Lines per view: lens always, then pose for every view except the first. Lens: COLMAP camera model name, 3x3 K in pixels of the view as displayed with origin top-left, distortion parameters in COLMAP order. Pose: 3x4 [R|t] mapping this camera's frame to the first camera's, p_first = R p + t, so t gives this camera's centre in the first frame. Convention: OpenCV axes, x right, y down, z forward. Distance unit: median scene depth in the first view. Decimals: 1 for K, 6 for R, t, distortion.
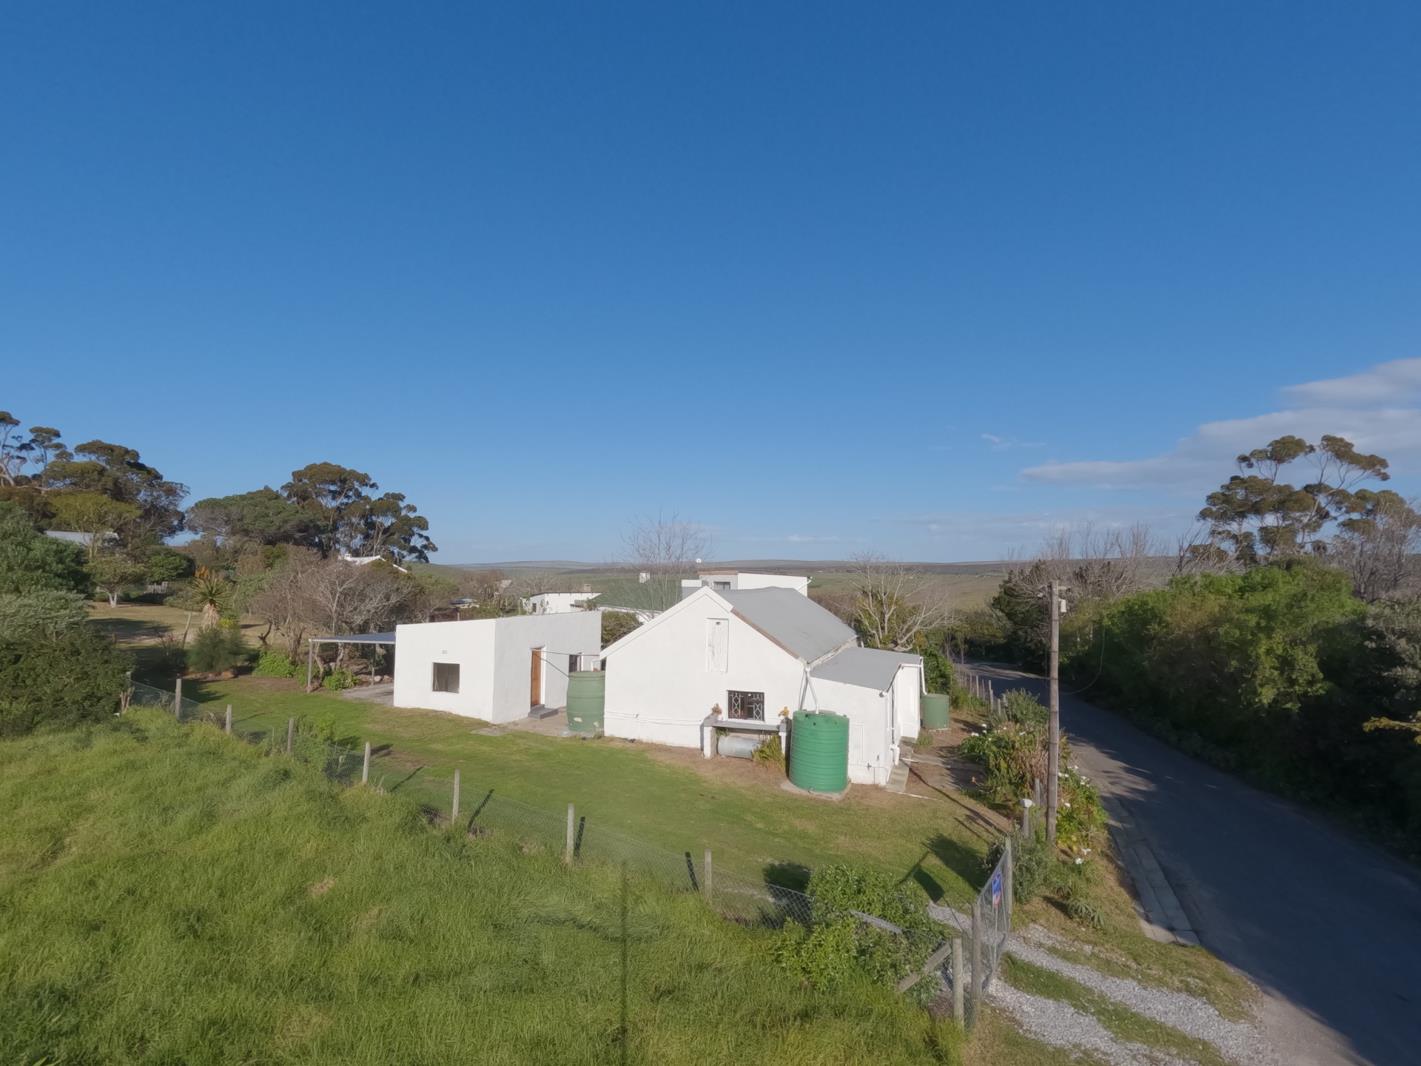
lens RADIAL K [[670.7, 0, 707.4], [0, 670.7, 531.3], [0, 0, 1]] dist [0.019436, -0.000720]
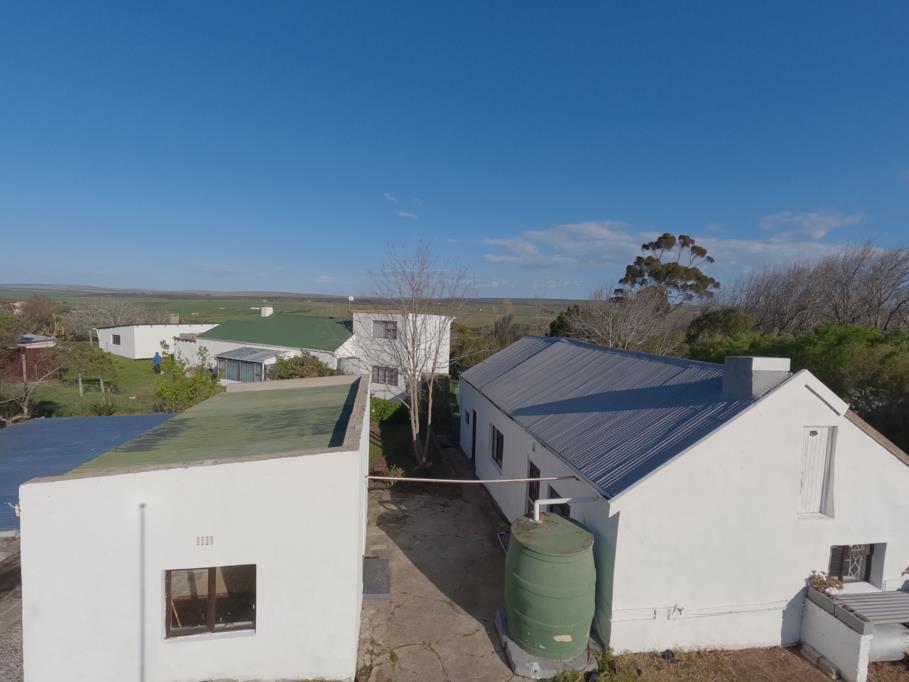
lens RADIAL K [[429.0, 0, 452.5], [0, 429.0, 339.9], [0, 0, 1]] dist [0.019436, -0.000720]
pose [[0.881226, -0.013358, 0.472507, -0.369386], [-0.056217, 0.989545, 0.132819, 0.021236], [-0.469341, -0.143606, 0.871261, 0.706919]]
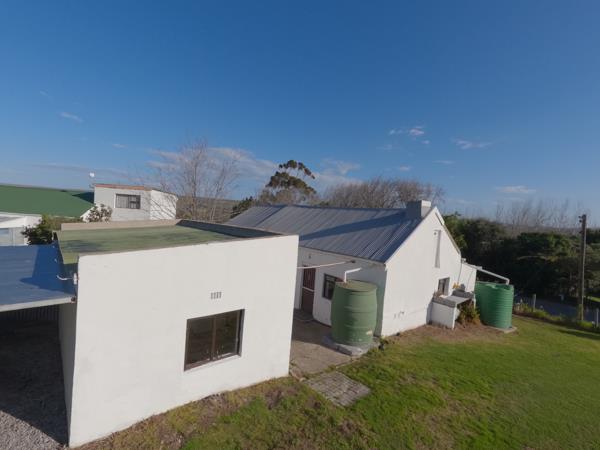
lens RADIAL K [[283.2, 0, 298.7], [0, 283.2, 224.3], [0, 0, 1]] dist [0.019436, -0.000720]
pose [[0.512508, -0.005112, 0.858667, -0.542951], [-0.122949, 0.989242, 0.079274, 0.090466], [-0.849834, -0.146201, 0.506366, 0.804358]]
